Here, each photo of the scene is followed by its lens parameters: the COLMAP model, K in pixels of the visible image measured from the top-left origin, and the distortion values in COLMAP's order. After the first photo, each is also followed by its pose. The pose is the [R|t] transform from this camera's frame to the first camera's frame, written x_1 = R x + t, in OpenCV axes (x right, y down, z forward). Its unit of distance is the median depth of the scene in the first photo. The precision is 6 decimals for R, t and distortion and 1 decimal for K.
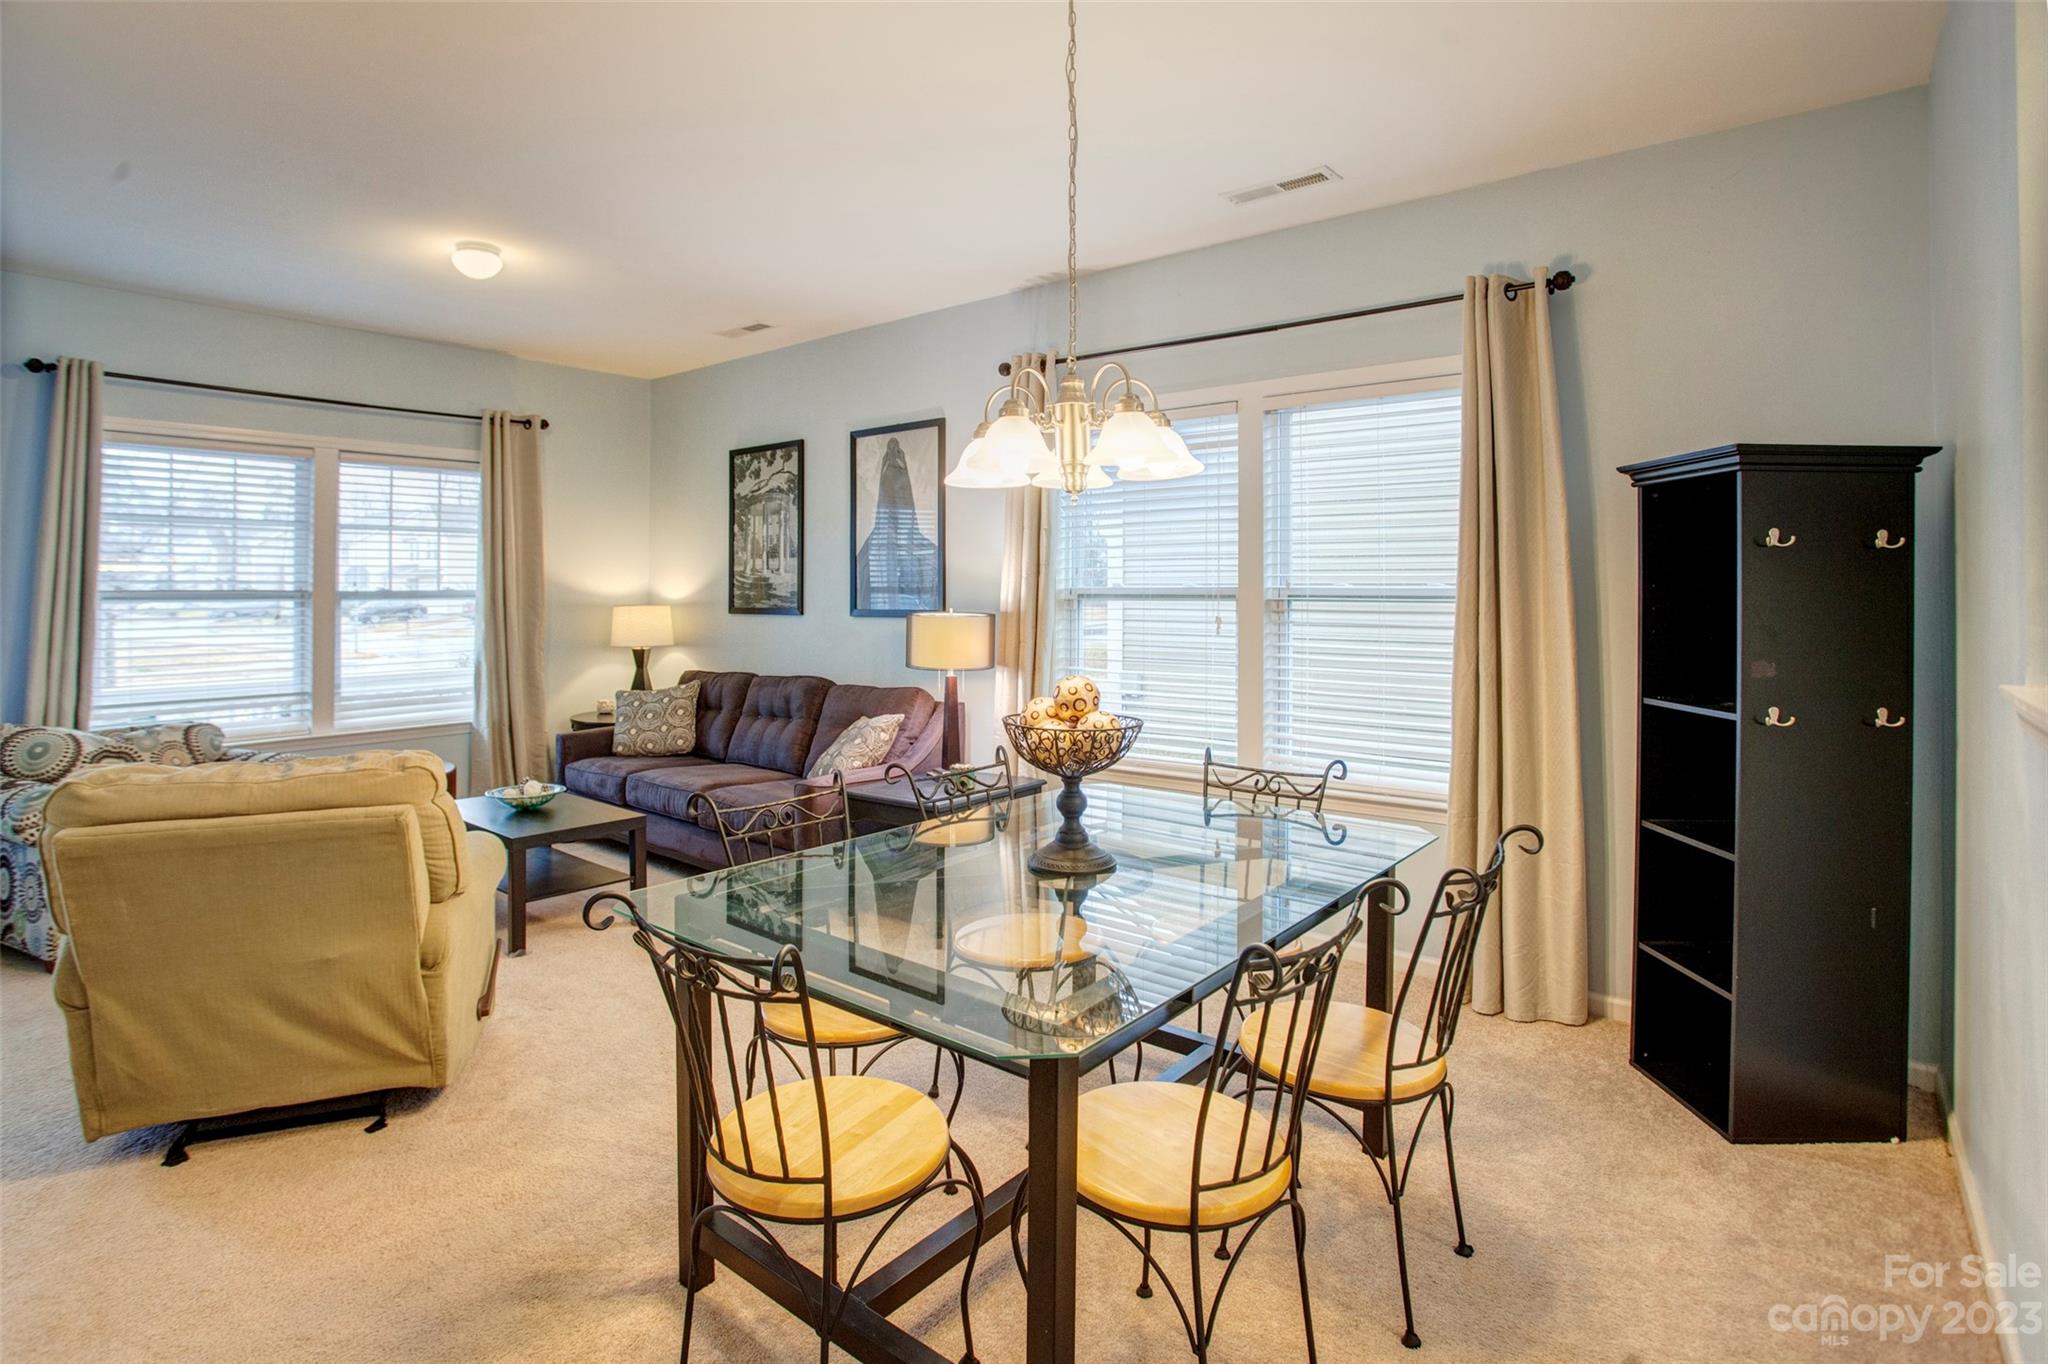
lens RADIAL K [[1043.7, 0, 1035.2], [0, 1043.7, 573.9], [0, 0, 1]] dist [-0.058684, 0.018125]
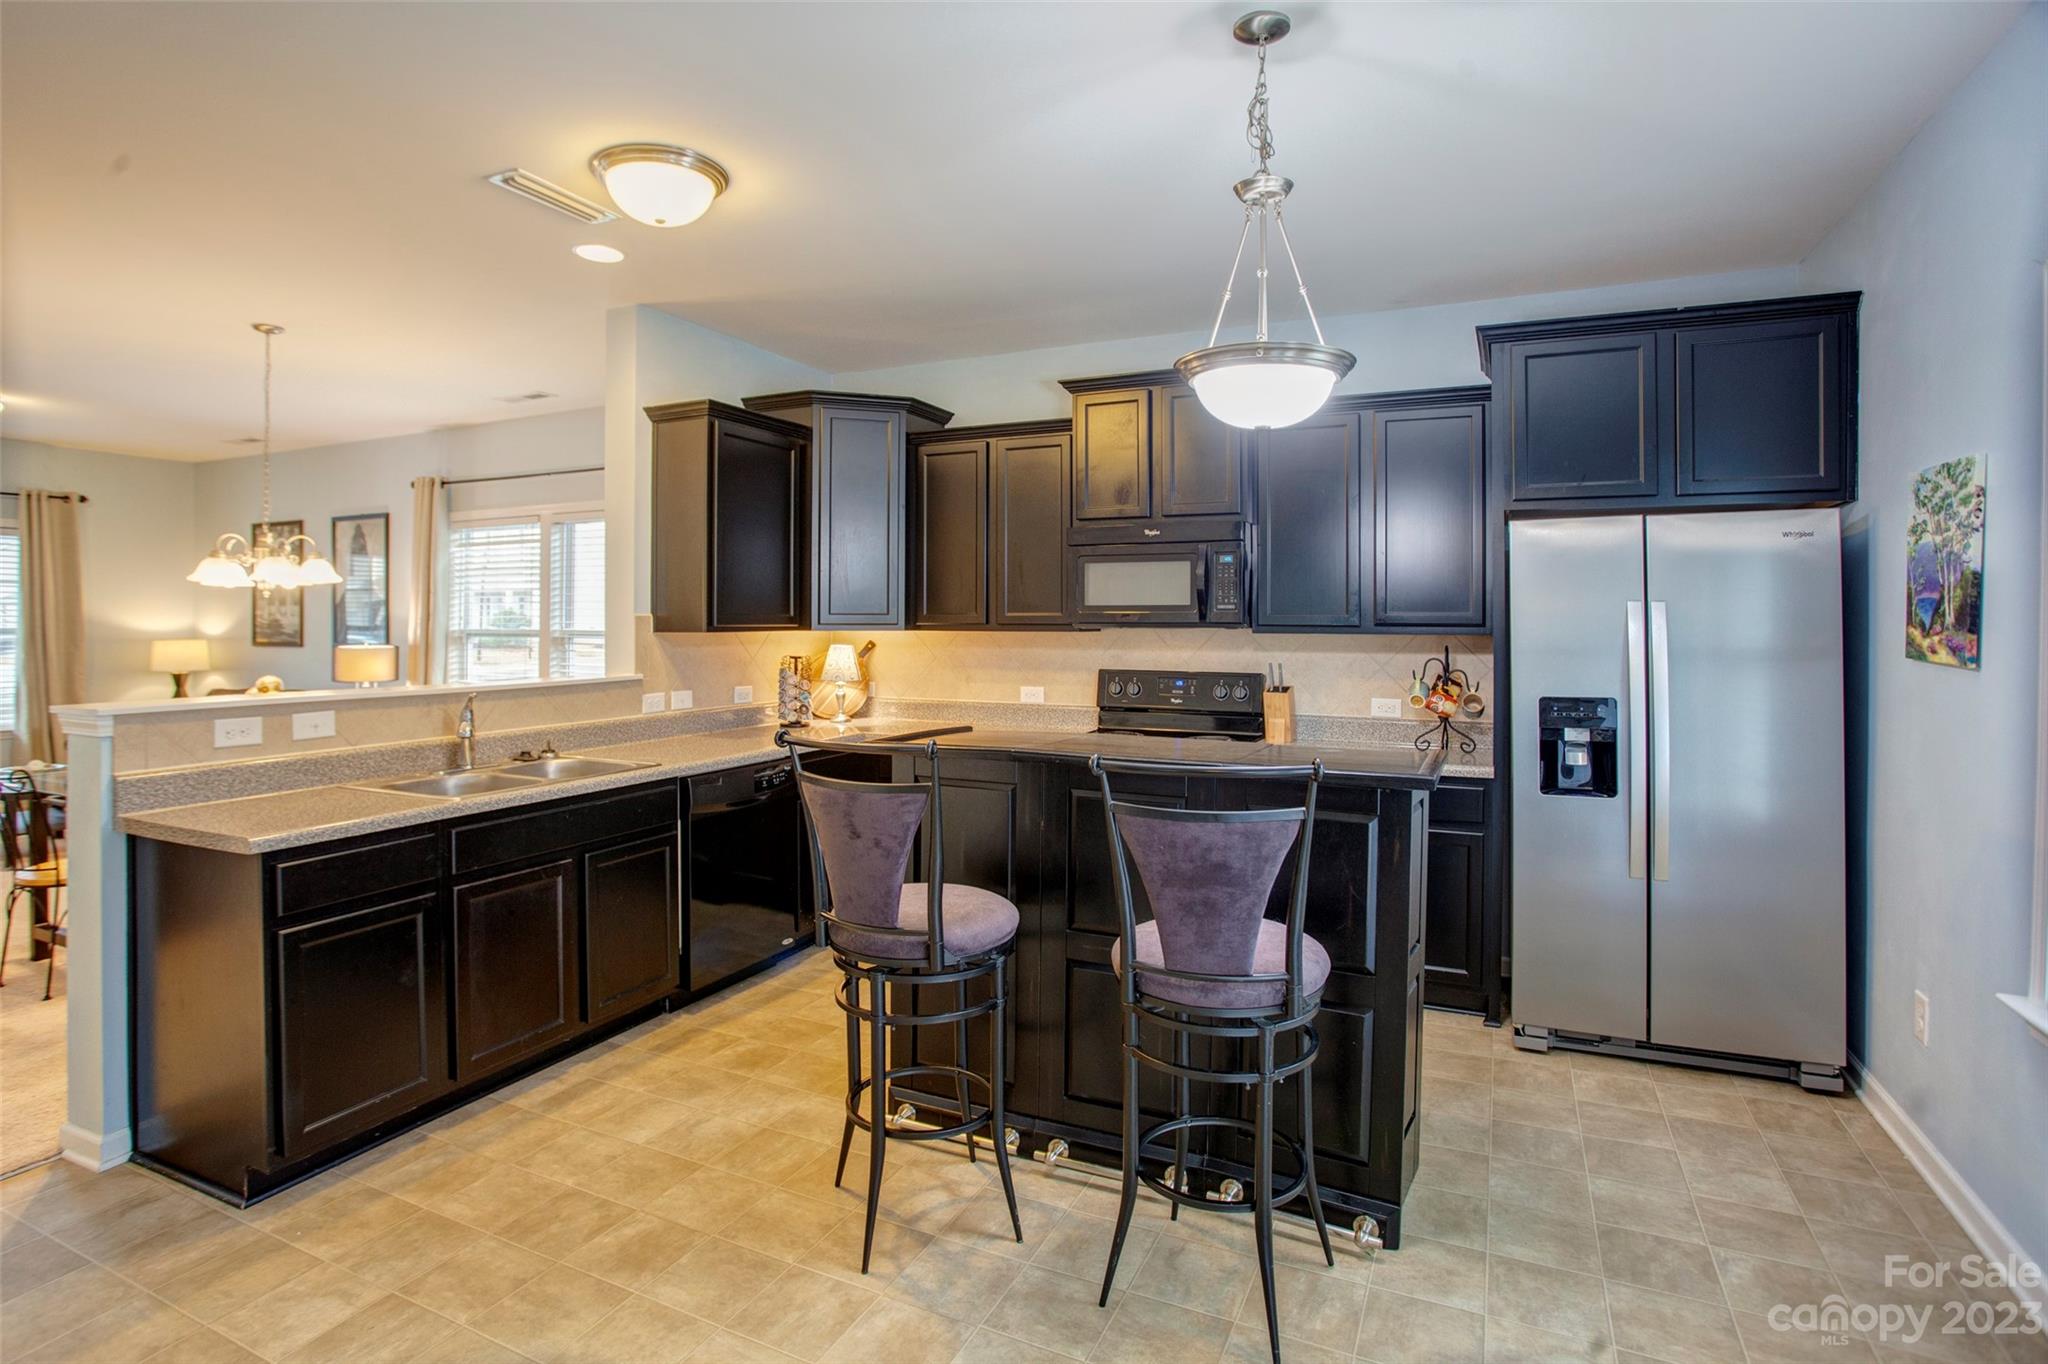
lens RADIAL K [[1008.9, 0, 1068.1], [0, 1008.9, 636.0], [0, 0, 1]] dist [-0.026374, 0.002590]
pose [[0.966009, 0.000100, 0.258507, 0.416205], [-0.008208, 0.999508, 0.030286, -0.023450], [-0.258377, -0.031378, 0.965534, -0.536581]]
